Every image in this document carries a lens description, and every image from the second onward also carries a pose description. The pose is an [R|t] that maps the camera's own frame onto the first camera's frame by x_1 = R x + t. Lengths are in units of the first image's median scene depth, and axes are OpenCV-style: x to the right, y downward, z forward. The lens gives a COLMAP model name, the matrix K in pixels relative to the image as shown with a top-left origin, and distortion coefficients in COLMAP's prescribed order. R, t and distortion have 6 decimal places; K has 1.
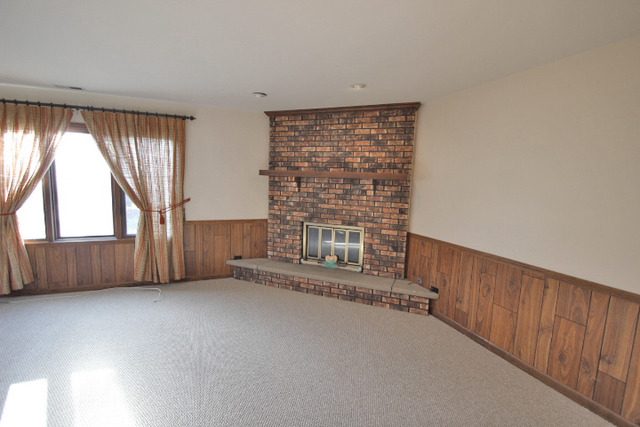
lens RADIAL K [[301.8, 0, 322.4], [0, 301.8, 215.6], [0, 0, 1]] dist [-0.000045, -0.006757]
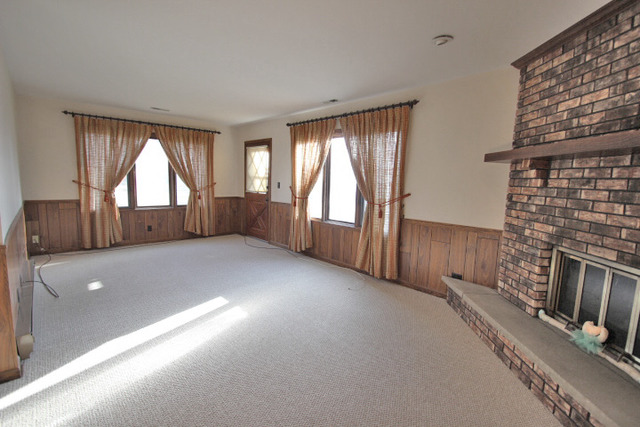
lens RADIAL K [[301.8, 0, 318.4], [0, 301.8, 214.3], [0, 0, 1]] dist [-0.000045, -0.006757]
pose [[0.349065, 0.086734, -0.933076, 0.310661], [-0.128012, 0.990787, 0.044209, -0.001124], [0.928314, 0.104013, 0.356952, 0.446675]]
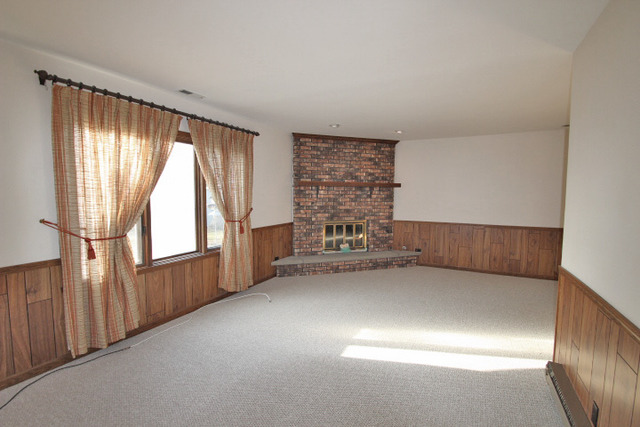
lens RADIAL K [[301.8, 0, 323.7], [0, 301.8, 216.3], [0, 0, 1]] dist [-0.000045, -0.006757]
pose [[0.751835, -0.077569, 0.654772, -0.969482], [0.094907, 0.995446, 0.008951, -0.012229], [-0.652485, 0.055413, 0.755773, 0.029247]]
